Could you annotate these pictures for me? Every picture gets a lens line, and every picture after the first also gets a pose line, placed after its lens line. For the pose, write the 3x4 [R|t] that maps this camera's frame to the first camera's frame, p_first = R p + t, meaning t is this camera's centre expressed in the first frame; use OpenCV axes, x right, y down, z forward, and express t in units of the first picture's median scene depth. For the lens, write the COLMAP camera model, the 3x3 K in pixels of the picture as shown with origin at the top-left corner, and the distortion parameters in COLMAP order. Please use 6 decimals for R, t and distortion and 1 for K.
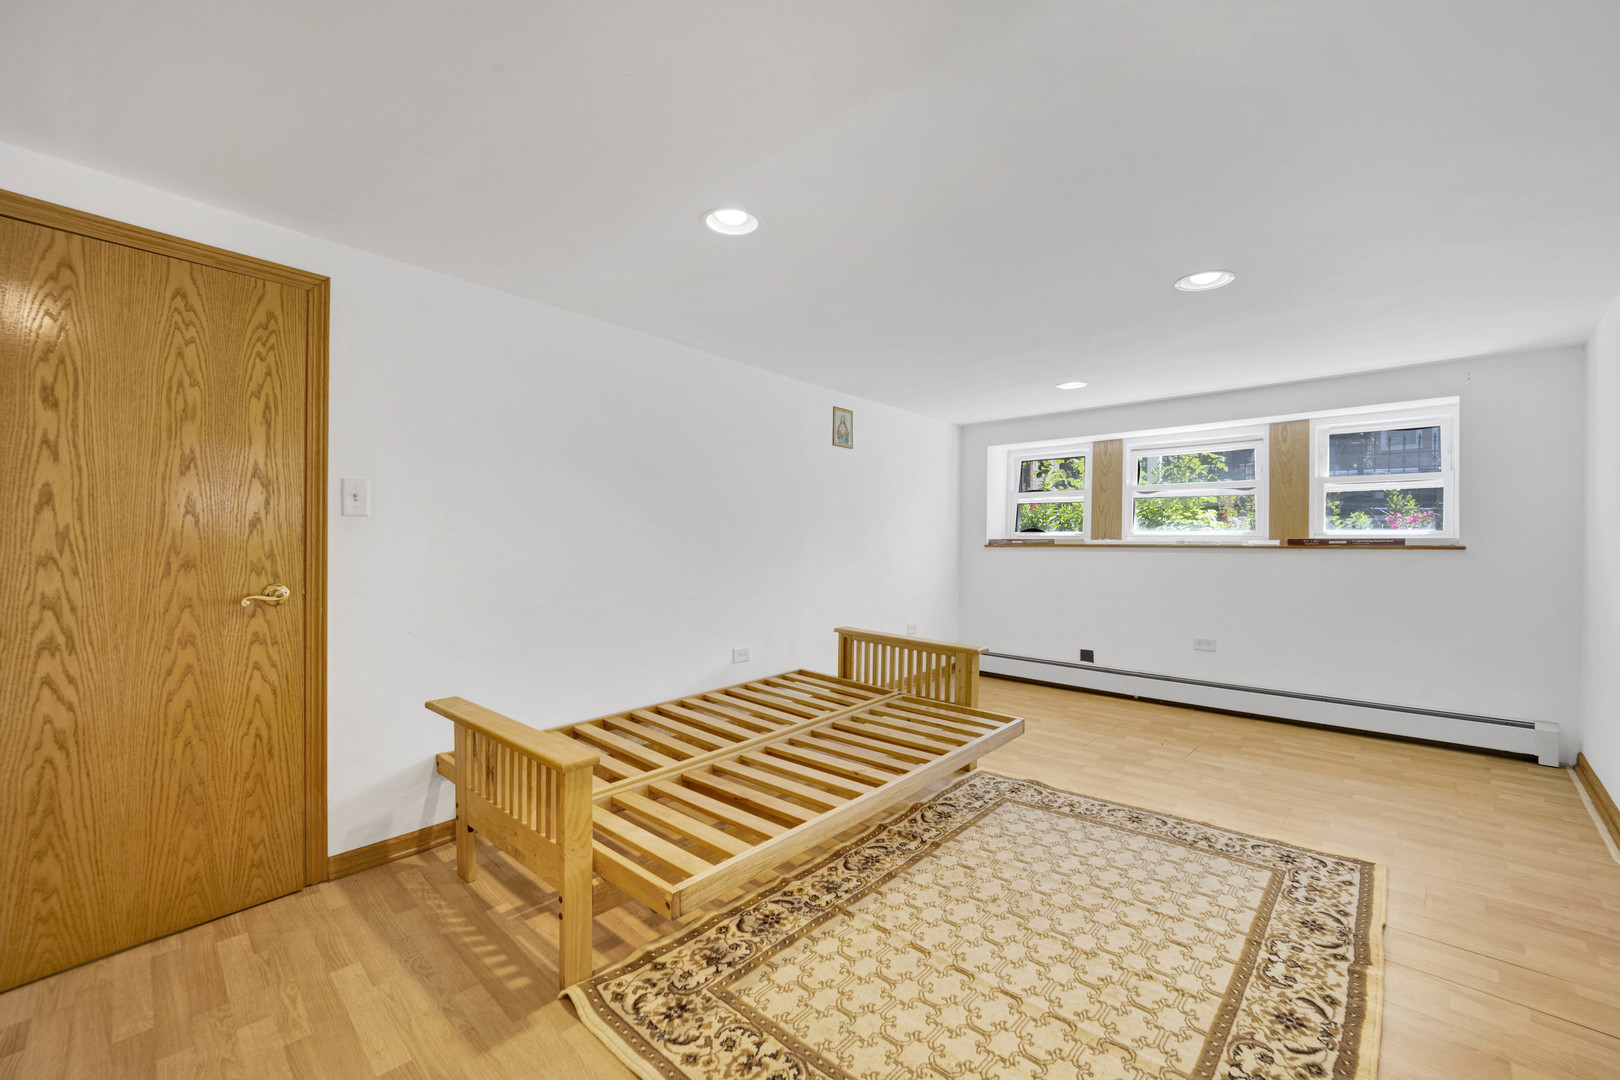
lens RADIAL K [[671.0, 0, 807.0], [0, 671.0, 531.0], [0, 0, 1]] dist [-0.021140, -0.000740]
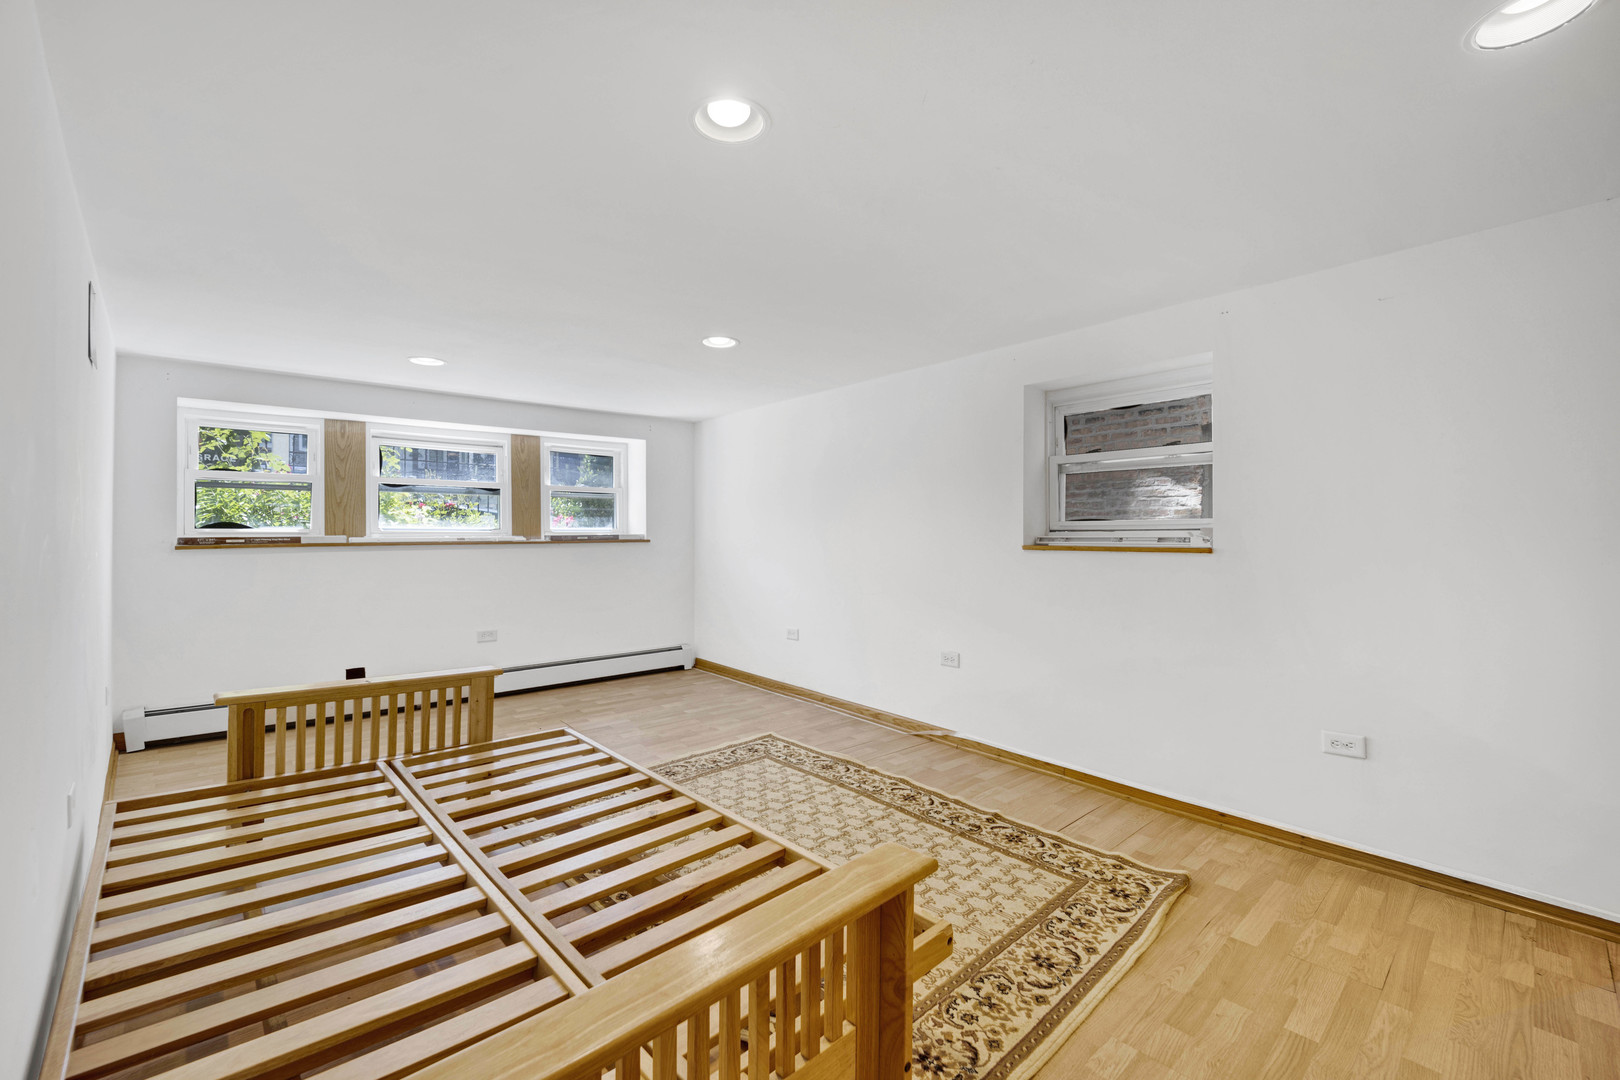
lens RADIAL K [[671.0, 0, 807.0], [0, 671.0, 531.0], [0, 0, 1]] dist [-0.021140, -0.000740]
pose [[0.071879, 0.001544, 0.997412, -0.760888], [-0.009707, 0.999953, -0.000848, 0.001200], [-0.997366, -0.009621, 0.071891, 0.760368]]
